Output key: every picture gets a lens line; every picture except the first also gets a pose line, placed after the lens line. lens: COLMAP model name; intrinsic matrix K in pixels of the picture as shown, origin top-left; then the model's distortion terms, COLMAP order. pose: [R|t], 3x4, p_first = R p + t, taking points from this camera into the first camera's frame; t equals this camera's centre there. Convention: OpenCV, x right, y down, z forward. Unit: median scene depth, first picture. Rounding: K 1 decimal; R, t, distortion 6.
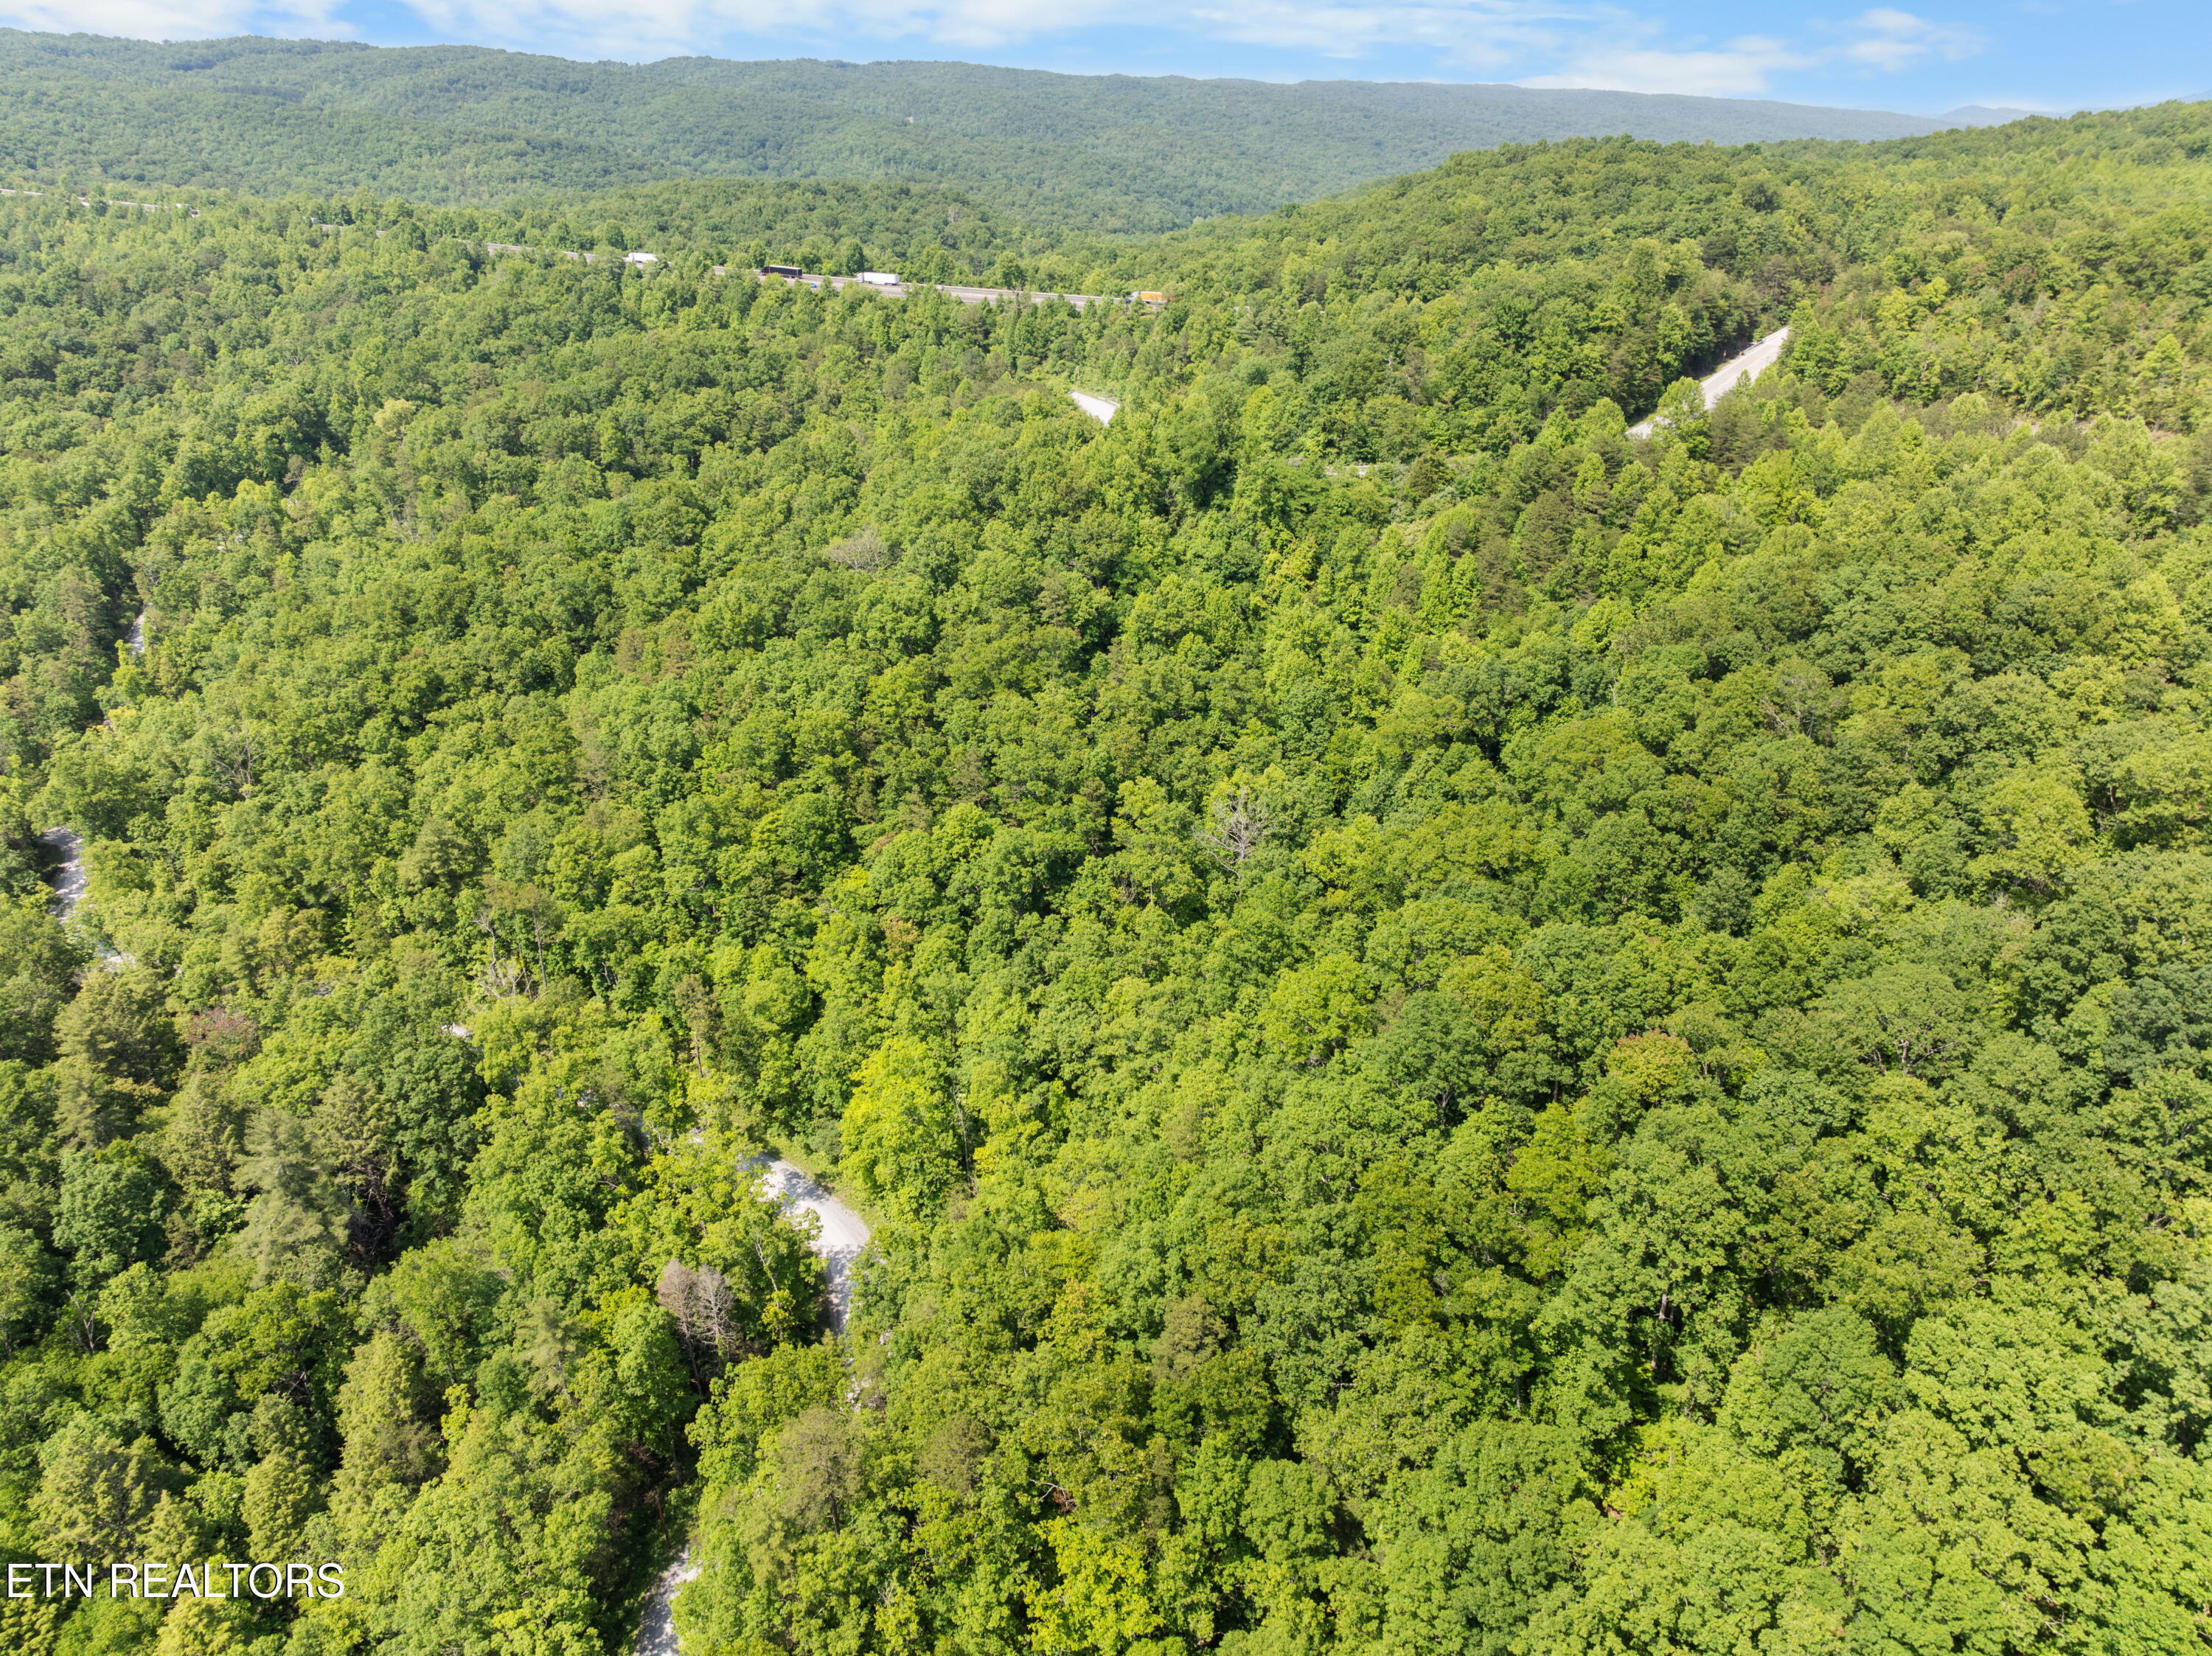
lens RADIAL K [[1558.6, 0, 1111.7], [0, 1558.6, 825.2], [0, 0, 1]] dist [-0.053162, 0.021320]
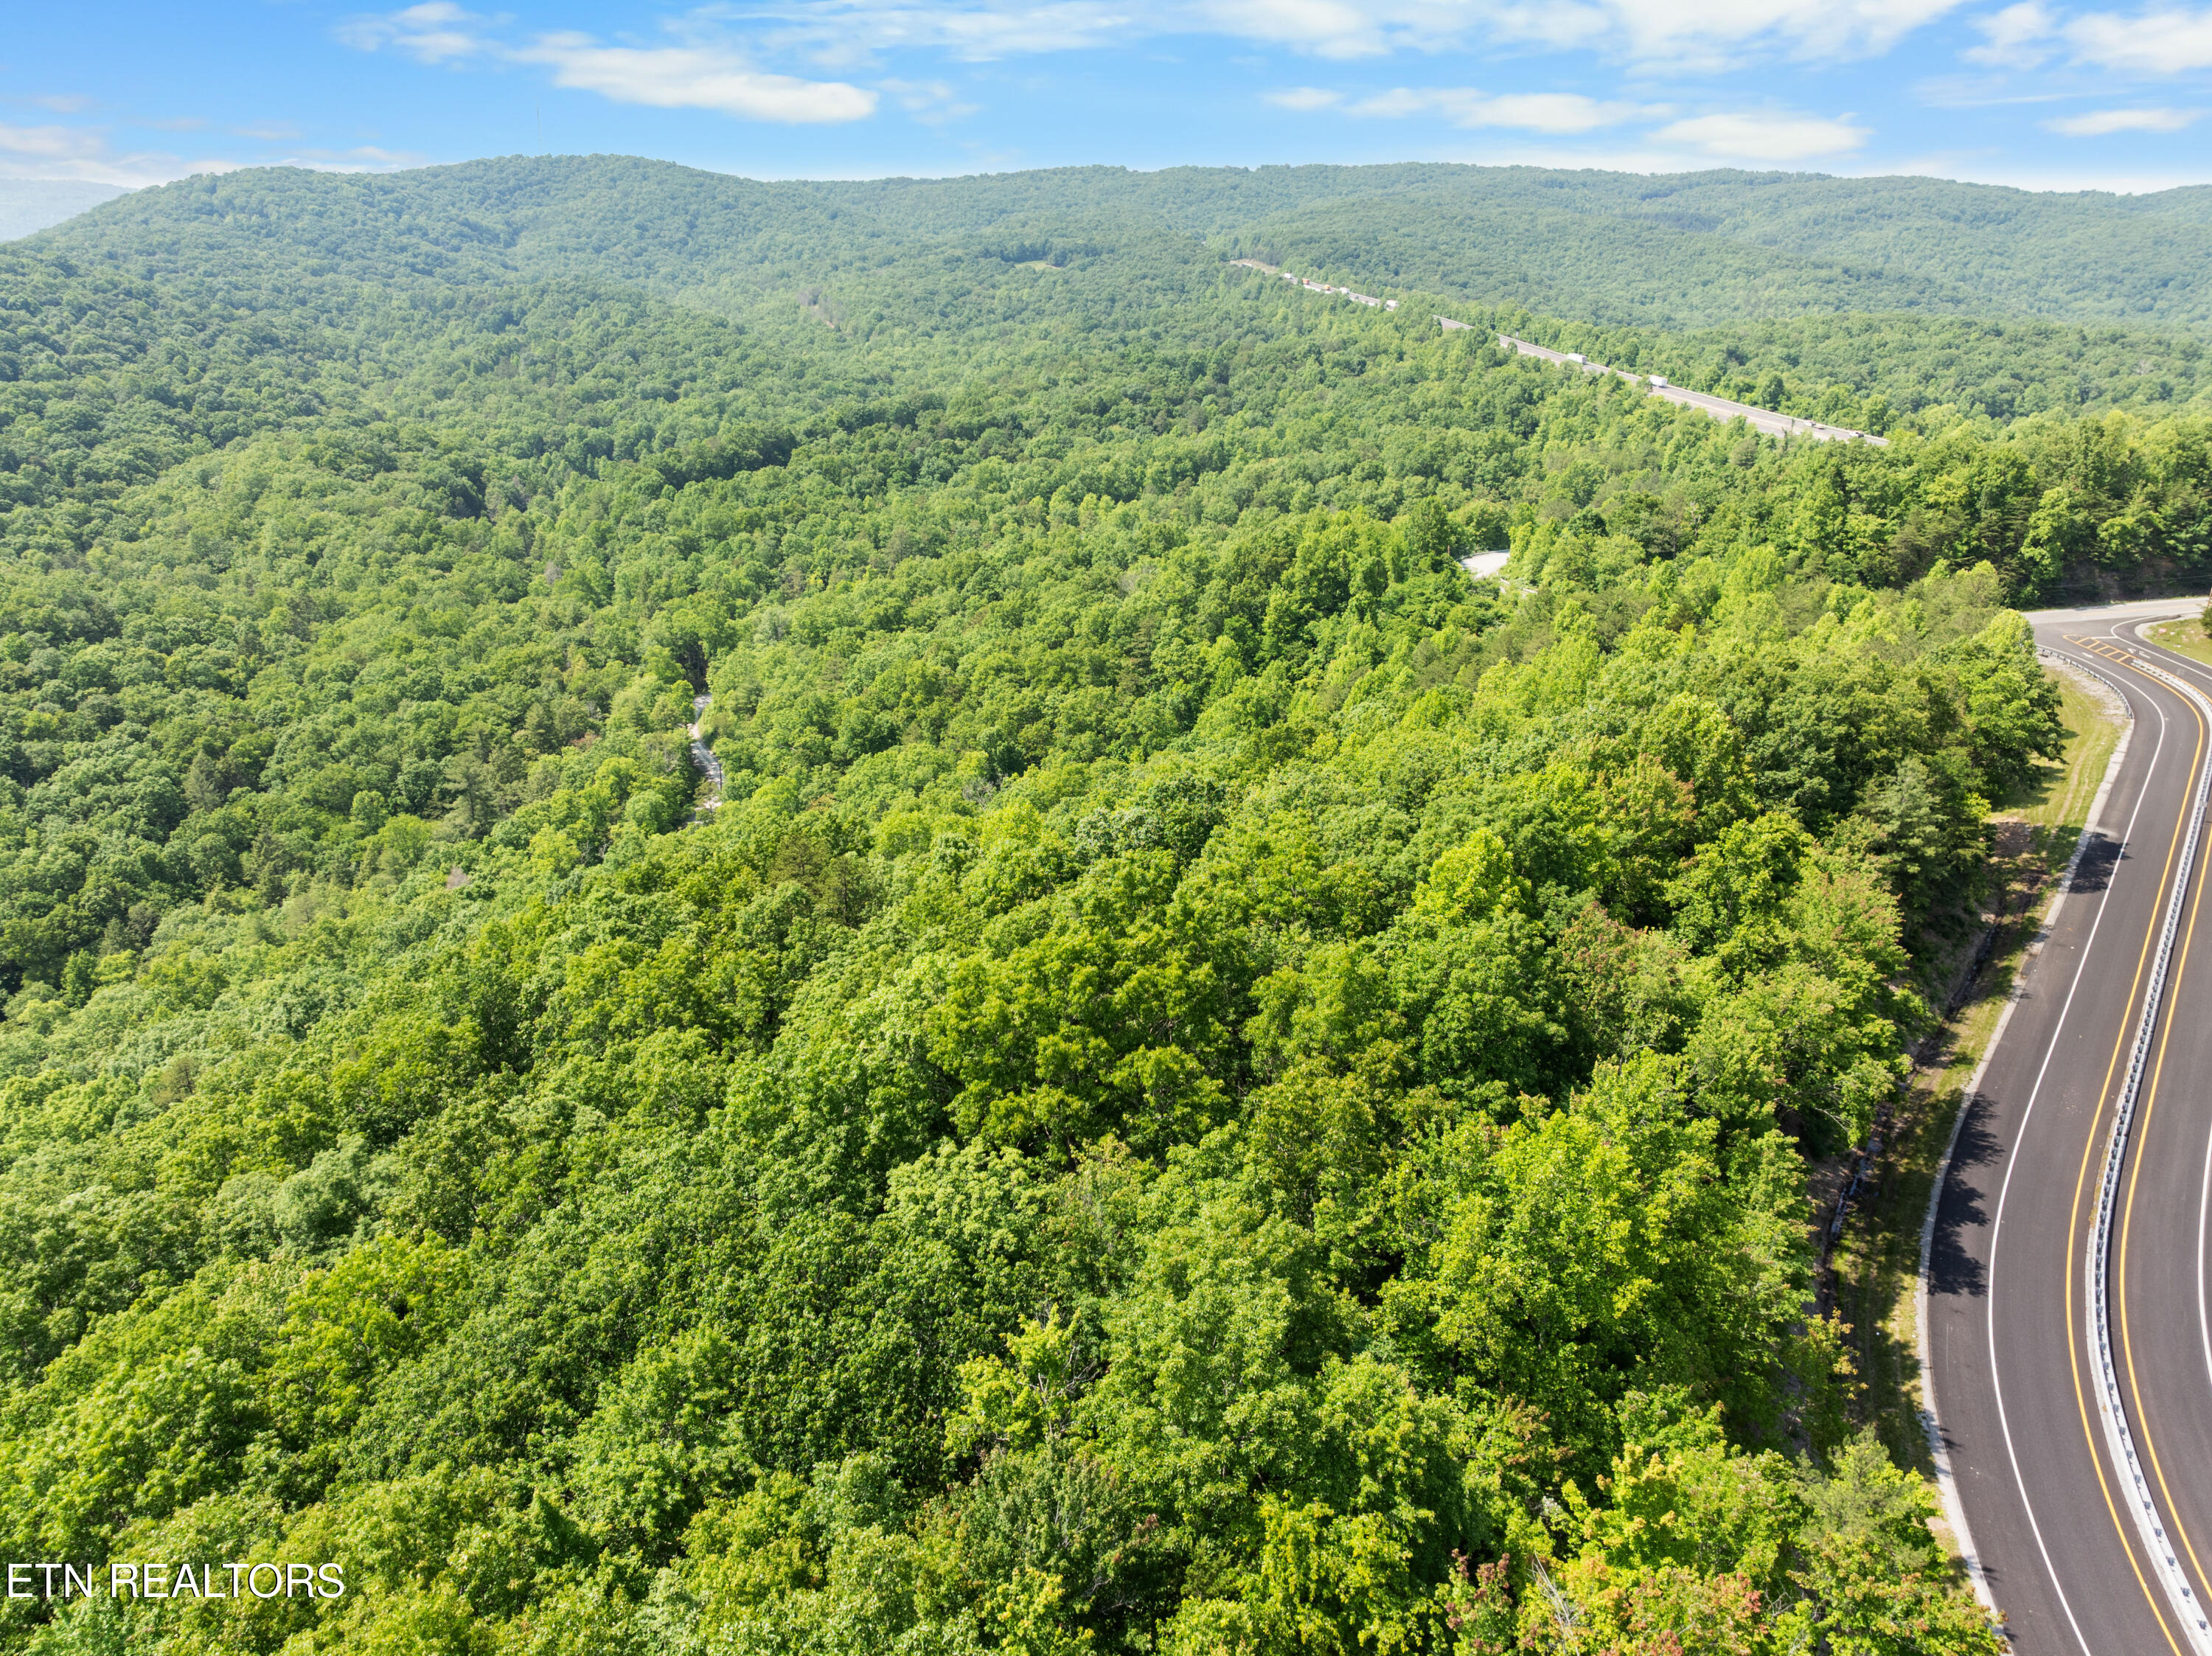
lens RADIAL K [[1556.1, 0, 1112.3], [0, 1556.1, 825.7], [0, 0, 1]] dist [-0.039079, -0.004968]
pose [[0.624765, 0.279471, -0.729085, 0.843426], [-0.329826, 0.940814, 0.077997, -0.080298], [0.707732, 0.191741, 0.679964, 0.152274]]
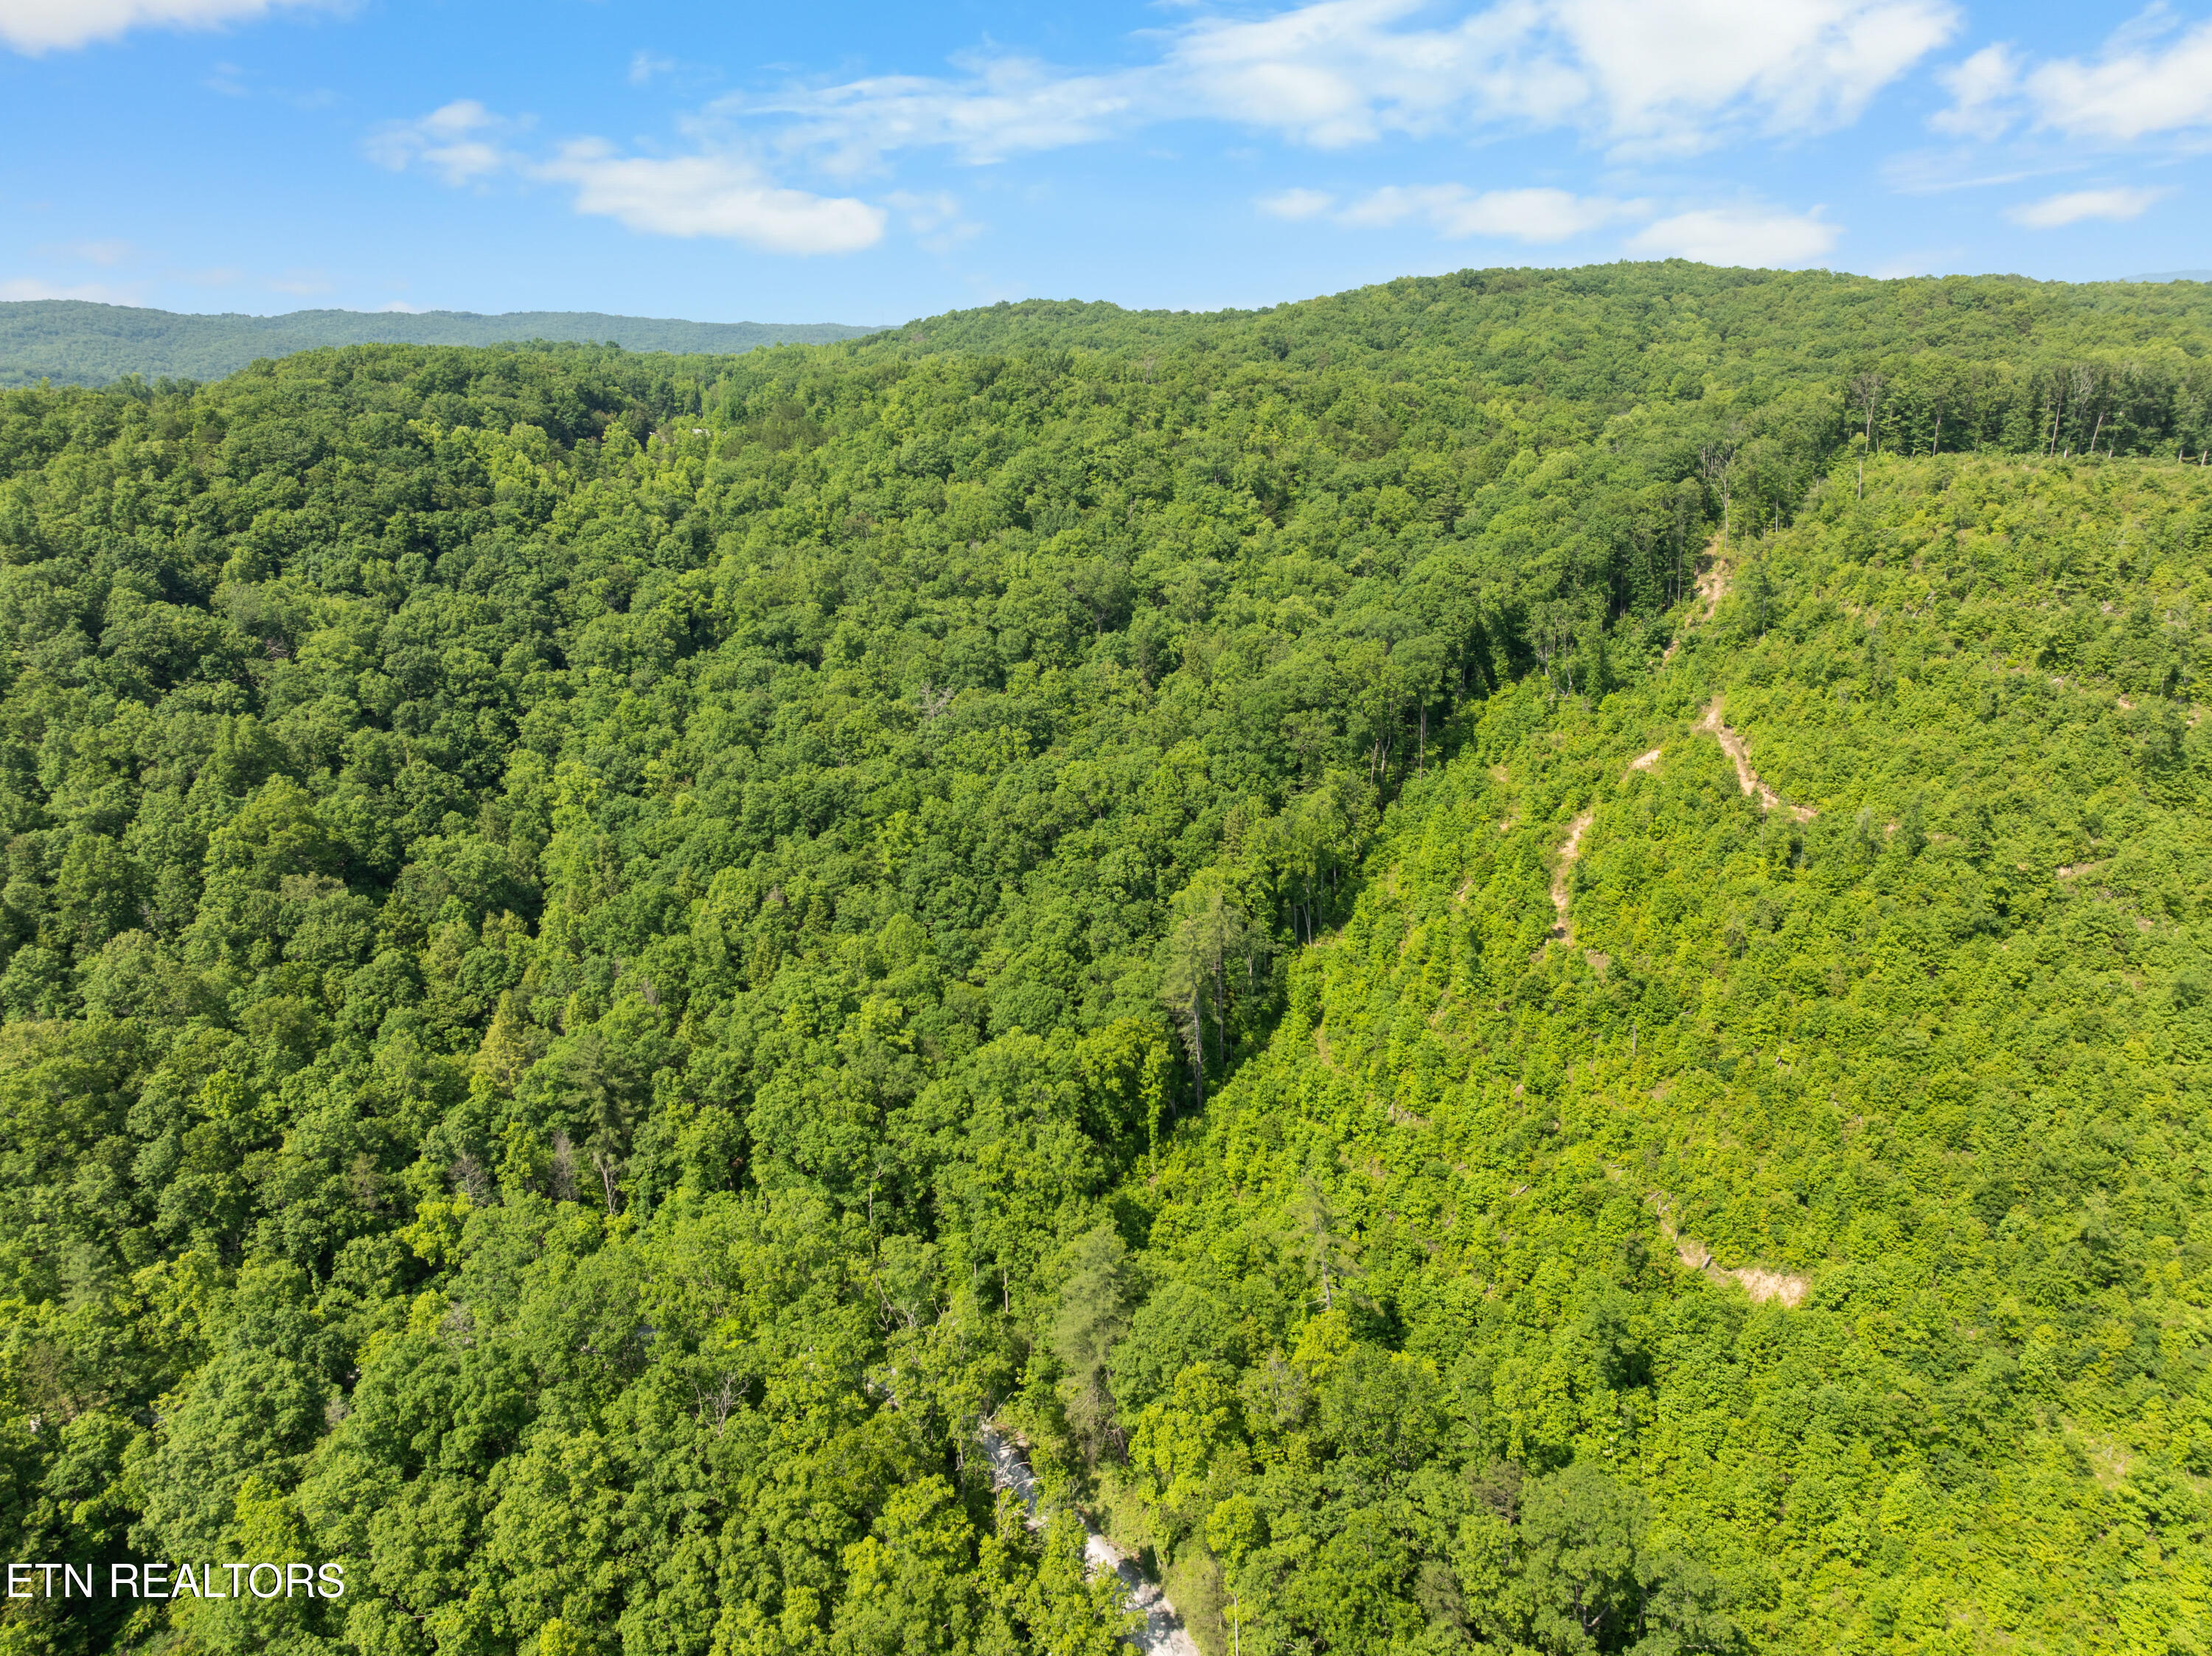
lens RADIAL K [[1556.1, 0, 1112.3], [0, 1556.1, 825.7], [0, 0, 1]] dist [-0.039079, -0.004968]
pose [[0.992589, -0.043731, 0.113376, 1.758538], [0.059238, 0.988765, -0.137236, 0.741237], [-0.106101, 0.142935, 0.984029, -1.357388]]
